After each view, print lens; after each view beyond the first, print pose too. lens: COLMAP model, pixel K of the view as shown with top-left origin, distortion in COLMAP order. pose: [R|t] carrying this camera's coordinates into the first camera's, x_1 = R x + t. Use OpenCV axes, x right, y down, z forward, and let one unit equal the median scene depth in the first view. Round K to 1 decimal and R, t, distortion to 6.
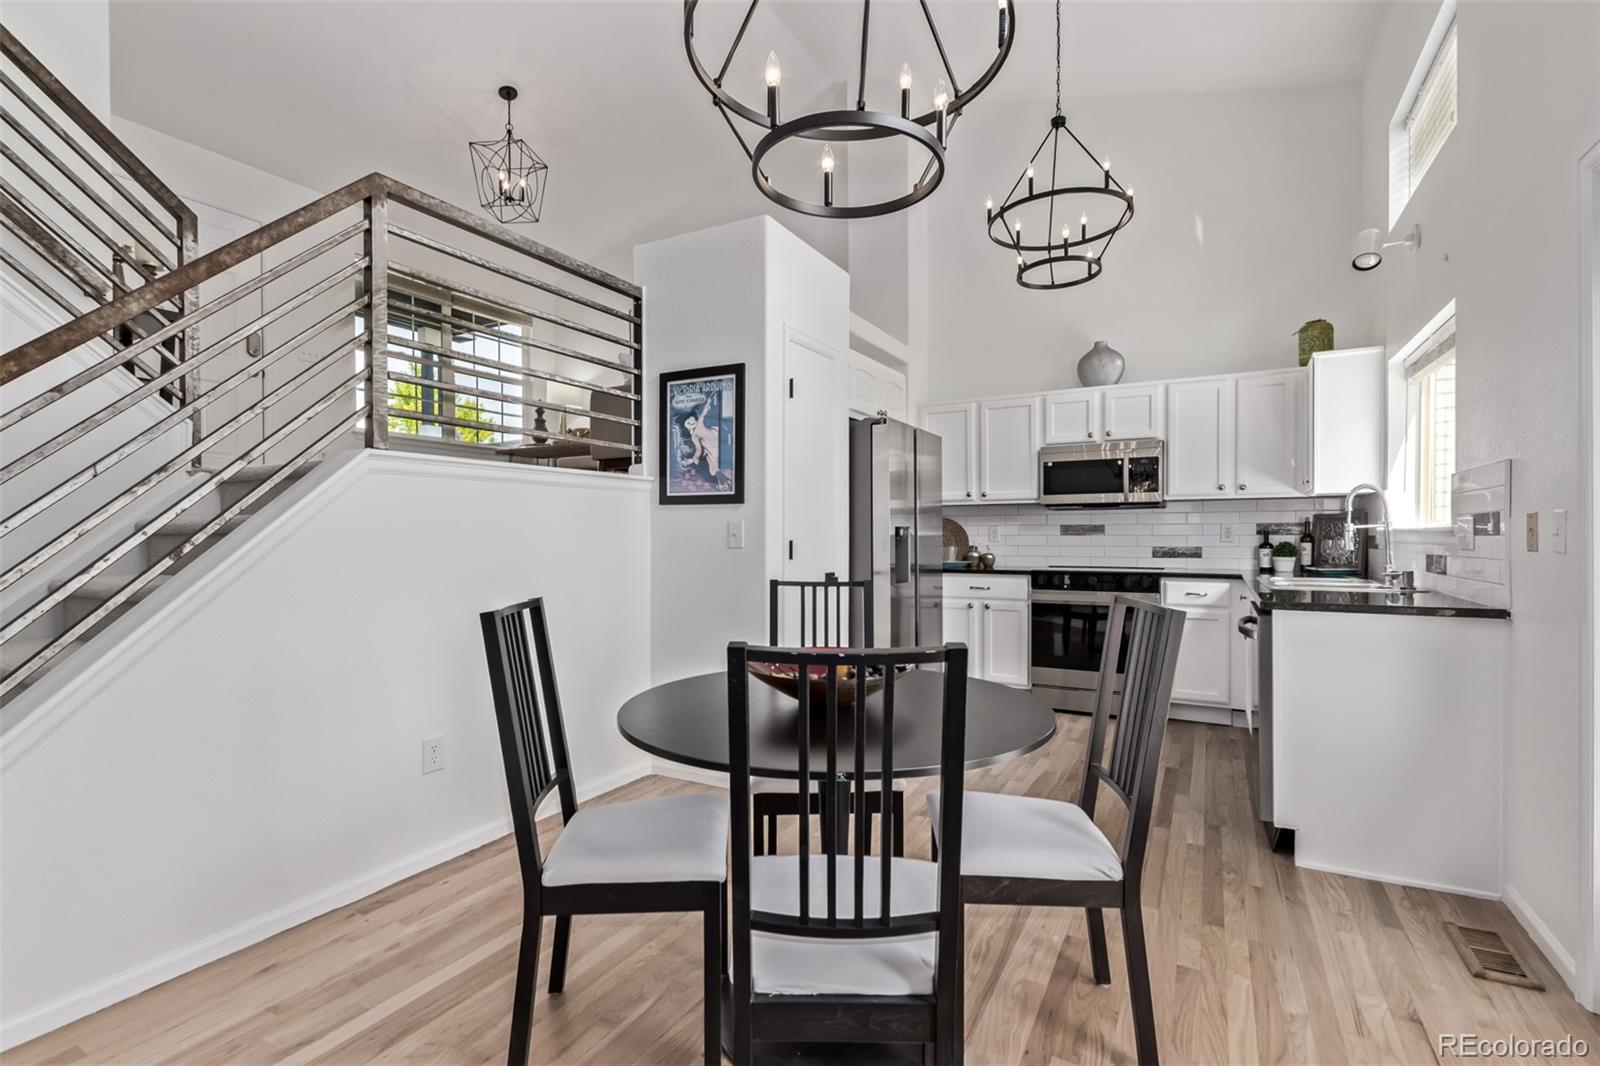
lens RADIAL K [[734.1, 0, 806.2], [0, 734.1, 538.9], [0, 0, 1]] dist [0.011769, -0.004271]
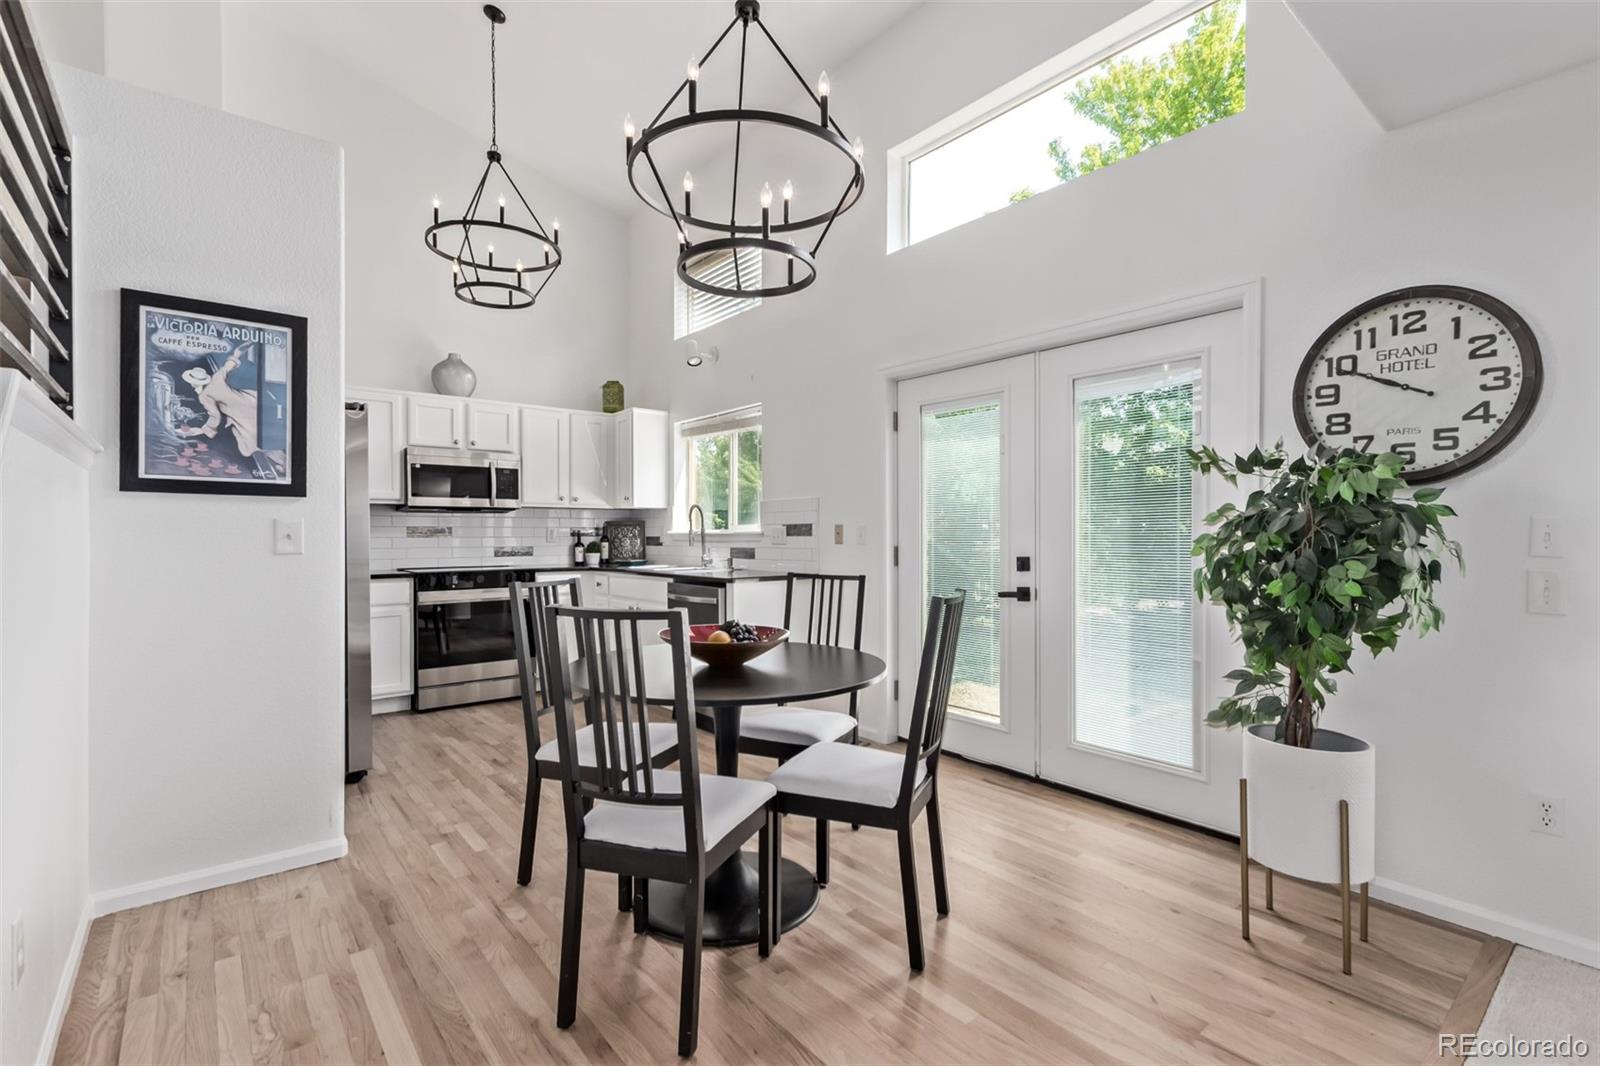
lens RADIAL K [[734.1, 0, 800.6], [0, 734.1, 537.8], [0, 0, 1]] dist [0.011769, -0.004271]
pose [[0.380248, -0.002735, 0.924881, -0.442207], [0.006399, 0.999979, 0.000326, -0.001191], [-0.924862, 0.005795, 0.380258, 0.155454]]
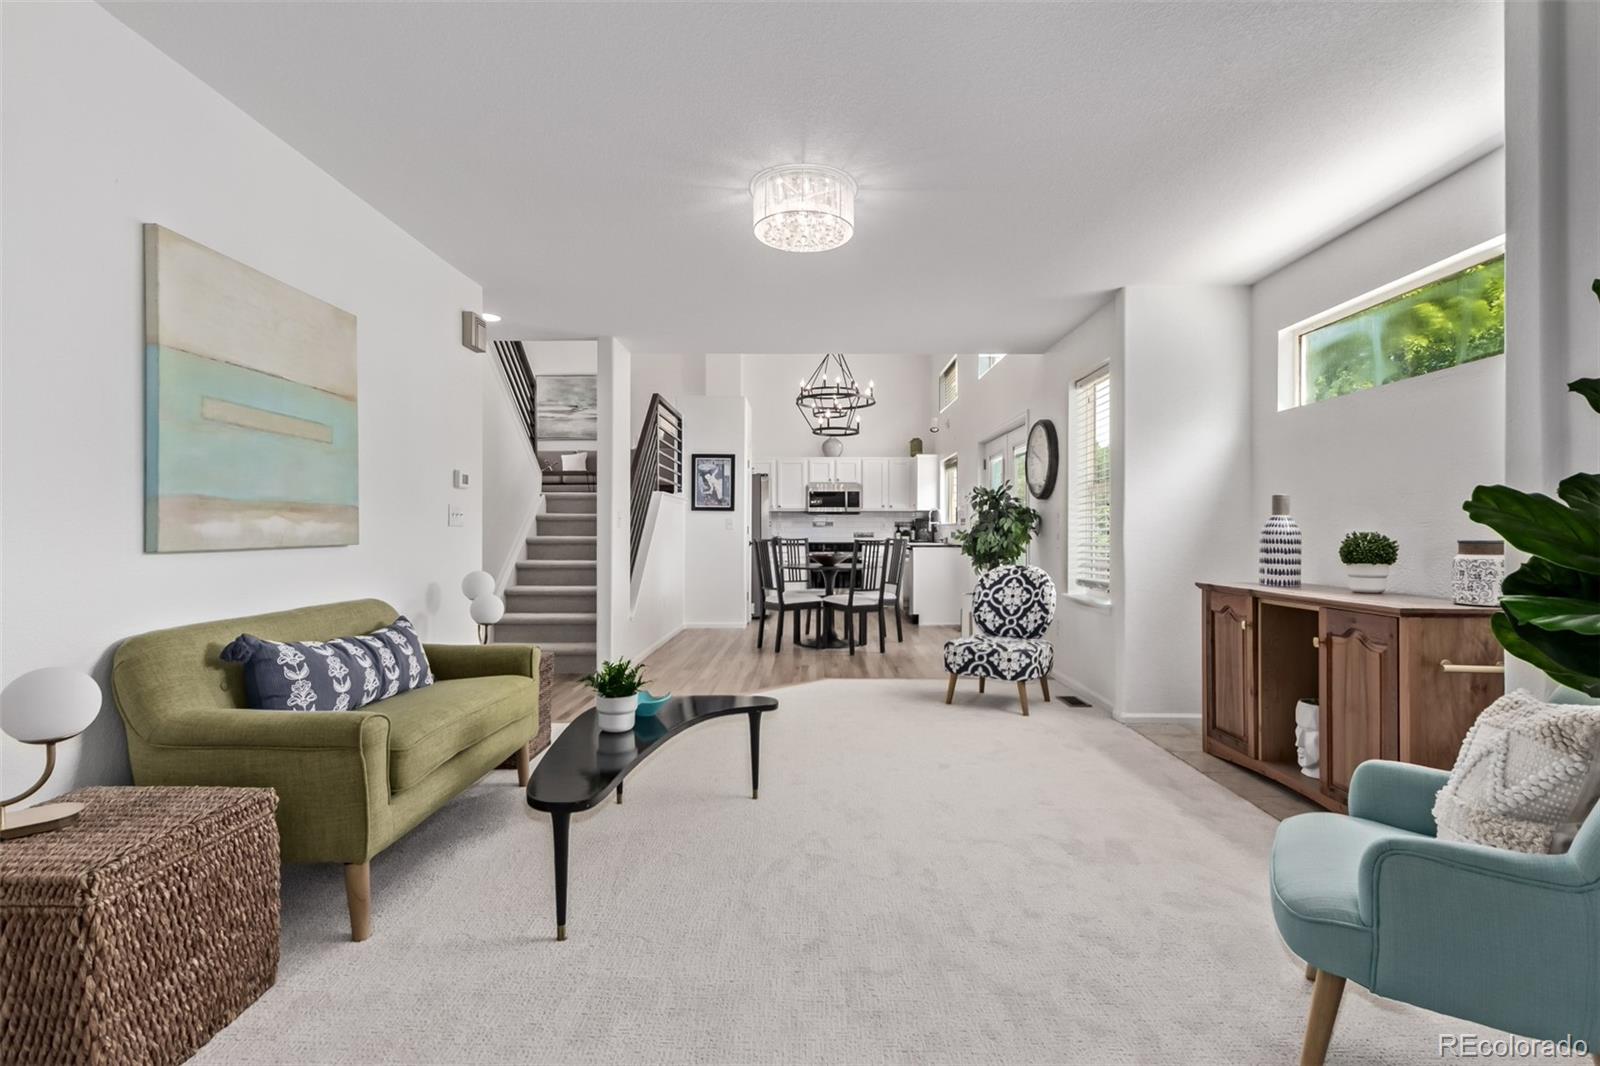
lens RADIAL K [[734.1, 0, 814.7], [0, 734.1, 533.0], [0, 0, 1]] dist [0.011769, -0.004271]
pose [[0.875405, 0.003264, 0.483379, -0.752520], [0.000288, 0.999974, -0.007274, 0.031513], [-0.483390, 0.006507, 0.875381, -0.930371]]
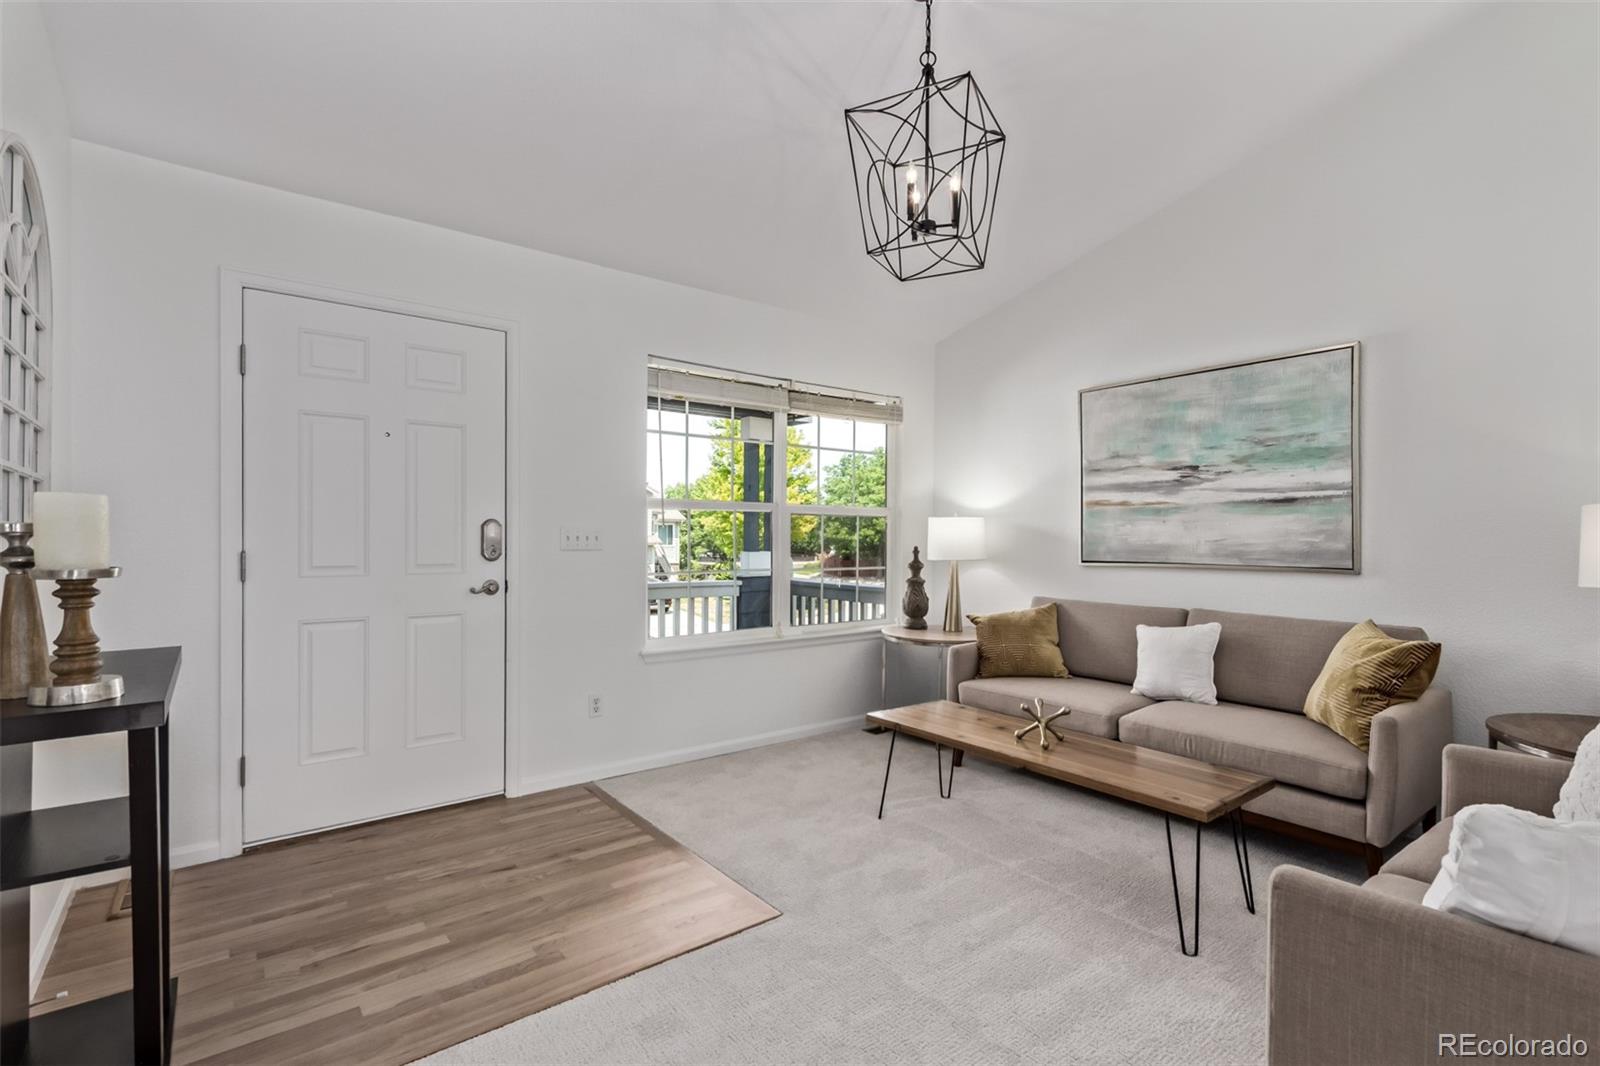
lens RADIAL K [[734.1, 0, 806.0], [0, 734.1, 541.1], [0, 0, 1]] dist [0.011769, -0.004271]
pose [[0.925295, 0.008031, -0.379162, -0.357331], [-0.003751, 0.999921, 0.012026, -0.331475], [0.379228, -0.009705, 0.925252, 0.672881]]
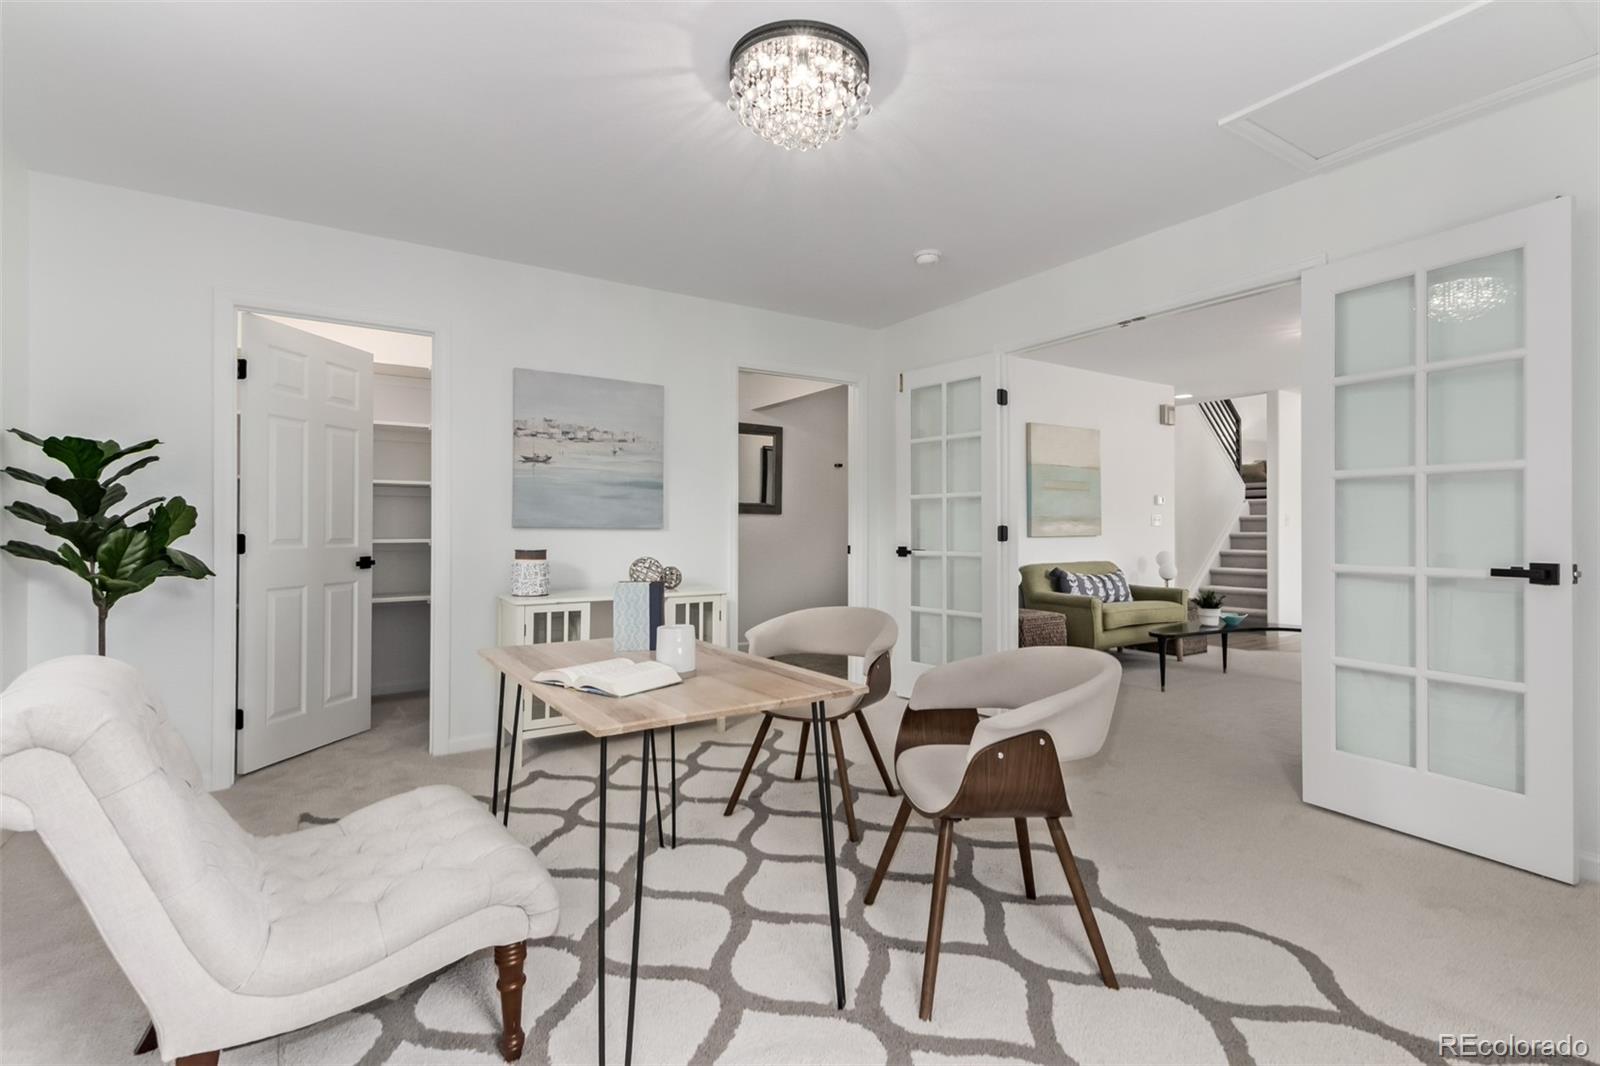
lens RADIAL K [[734.1, 0, 810.4], [0, 734.1, 524.2], [0, 0, 1]] dist [0.011769, -0.004271]
pose [[0.885306, -0.005135, -0.464980, -0.632648], [-0.002565, 0.999870, -0.015924, 0.038915], [0.465001, 0.015290, 0.885178, -1.646221]]
